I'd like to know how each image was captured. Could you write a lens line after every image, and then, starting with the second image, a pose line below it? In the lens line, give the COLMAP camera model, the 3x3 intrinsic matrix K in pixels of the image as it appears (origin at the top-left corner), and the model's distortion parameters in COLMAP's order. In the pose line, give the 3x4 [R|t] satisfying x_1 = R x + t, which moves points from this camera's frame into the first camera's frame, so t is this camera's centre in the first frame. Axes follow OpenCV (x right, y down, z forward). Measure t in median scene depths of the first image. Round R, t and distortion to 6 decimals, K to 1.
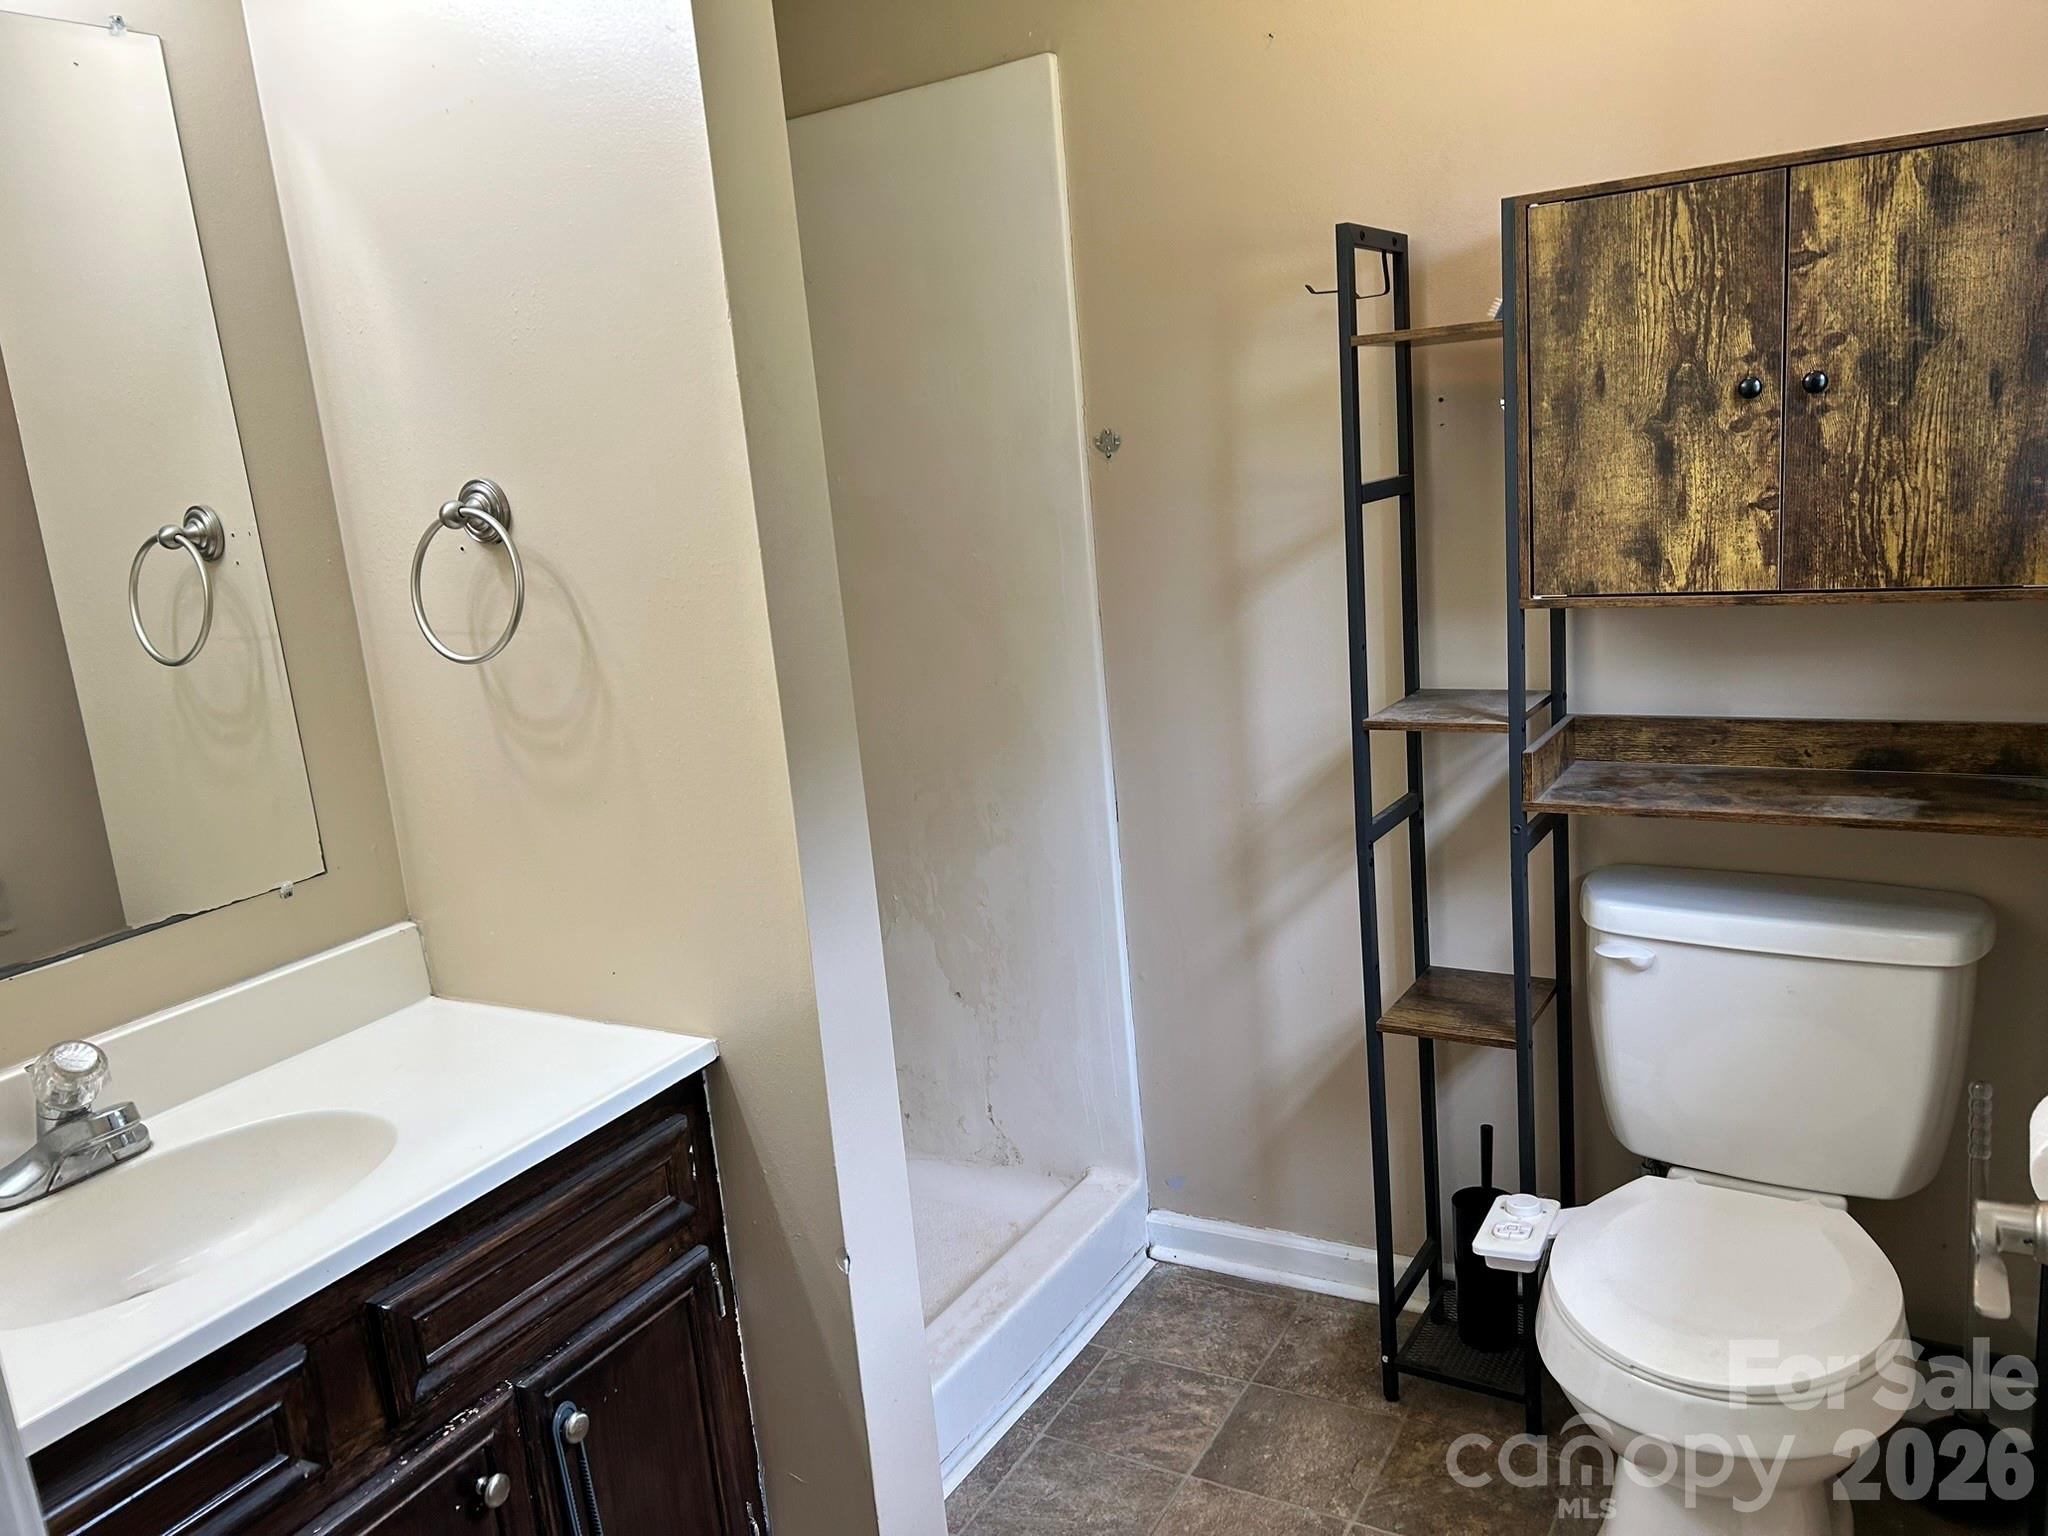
lens RADIAL K [[1550.8, 0, 1013.6], [0, 1550.8, 752.9], [0, 0, 1]] dist [0.049818, -0.049325]
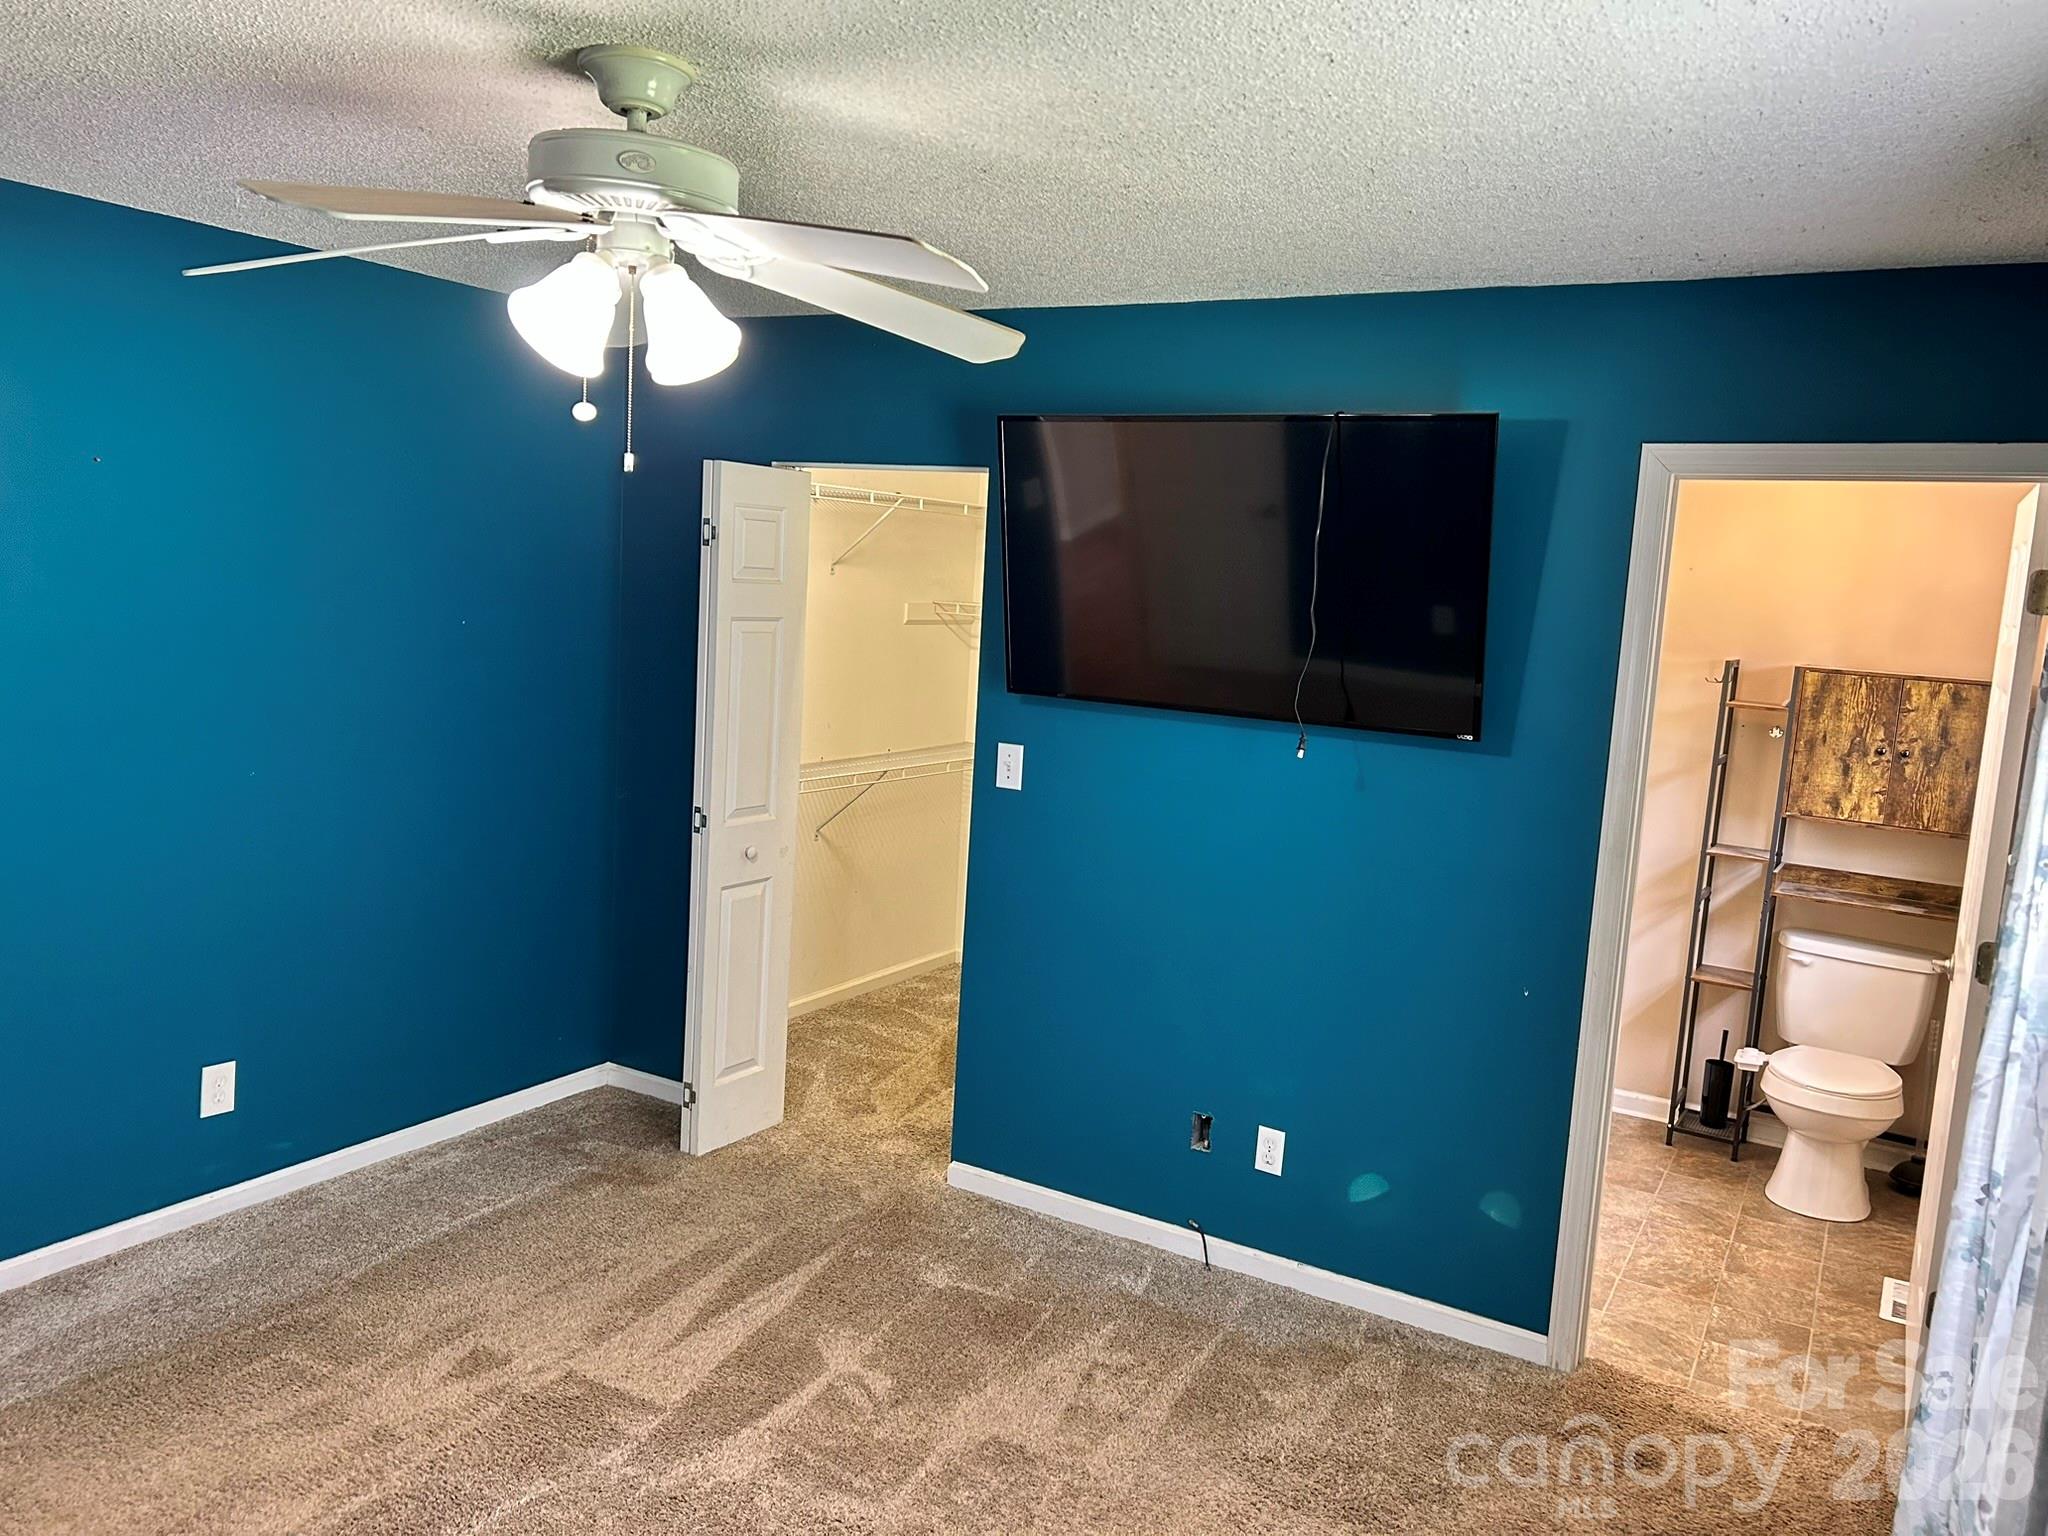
lens RADIAL K [[1550.8, 0, 1023.8], [0, 1550.8, 788.9], [0, 0, 1]] dist [0.049818, -0.049325]
pose [[0.990479, 0.137600, 0.004247, -1.016043], [-0.137232, 0.989337, -0.048786, 0.174279], [-0.010915, 0.047739, 0.998800, -1.719136]]
